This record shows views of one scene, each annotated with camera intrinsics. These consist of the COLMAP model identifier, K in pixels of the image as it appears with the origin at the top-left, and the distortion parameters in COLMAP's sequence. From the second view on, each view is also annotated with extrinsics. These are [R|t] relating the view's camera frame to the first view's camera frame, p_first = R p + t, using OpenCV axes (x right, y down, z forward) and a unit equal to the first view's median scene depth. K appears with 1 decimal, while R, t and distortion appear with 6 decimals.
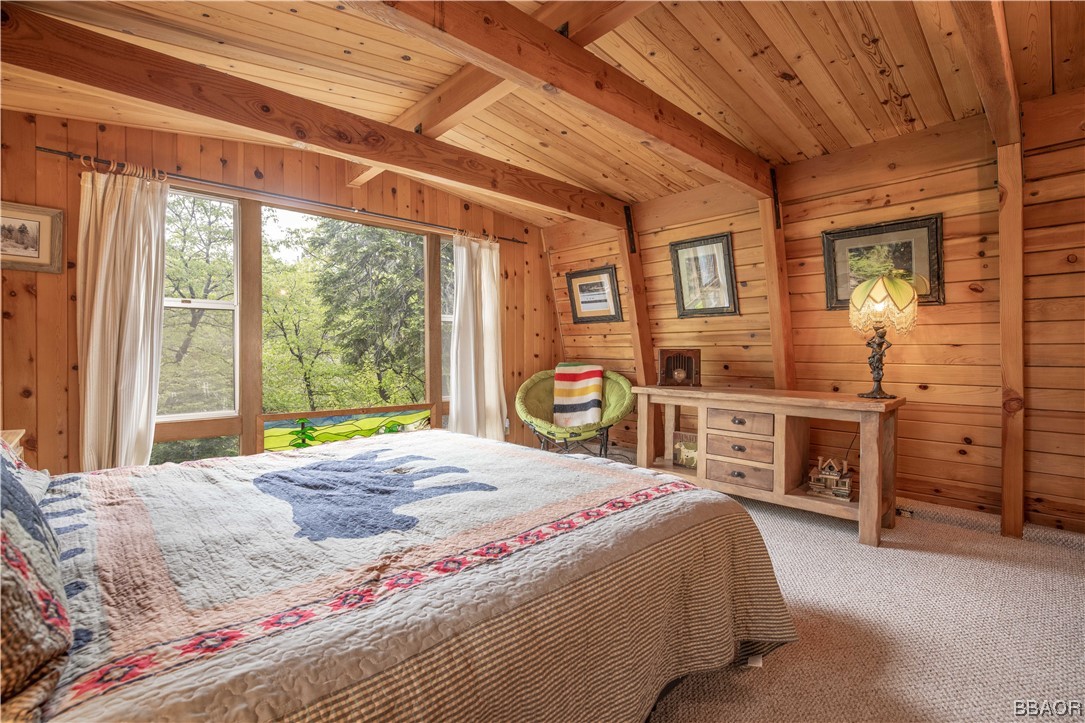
lens RADIAL K [[466.8, 0, 547.3], [0, 466.8, 359.6], [0, 0, 1]] dist [-0.007403, -0.000021]
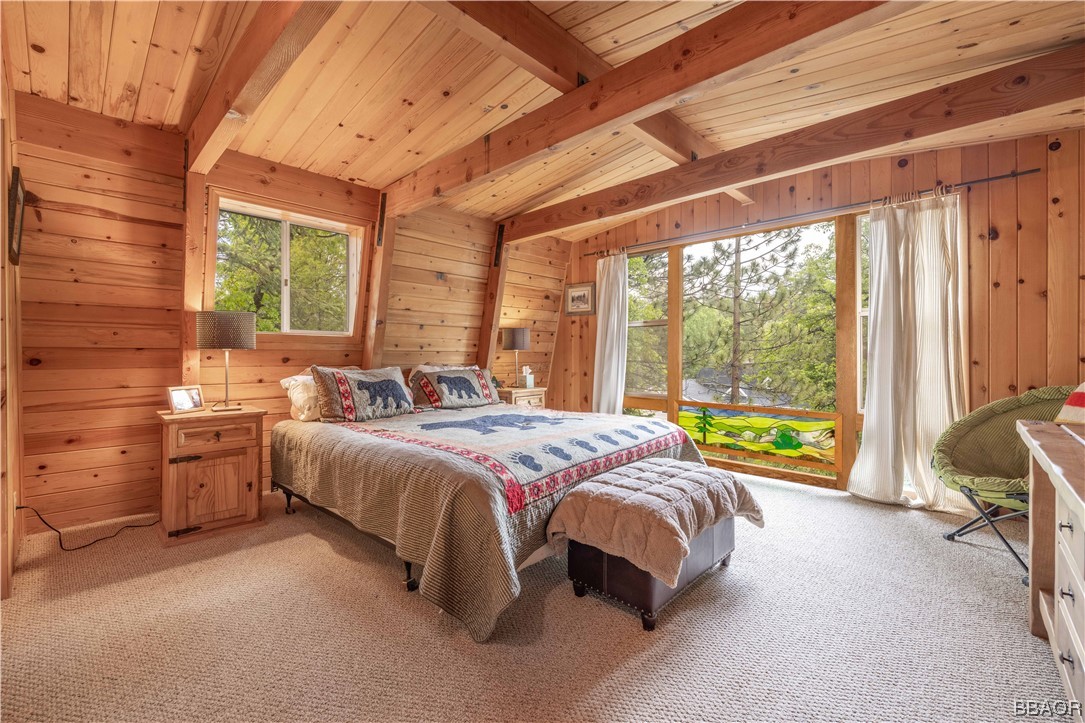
lens RADIAL K [[466.8, 0, 545.1], [0, 466.8, 352.9], [0, 0, 1]] dist [-0.007403, -0.000021]
pose [[0.083690, -0.004416, -0.996482, 0.677214], [-0.018166, 0.999817, -0.005957, -0.004512], [0.996326, 0.018600, 0.083594, 0.466344]]
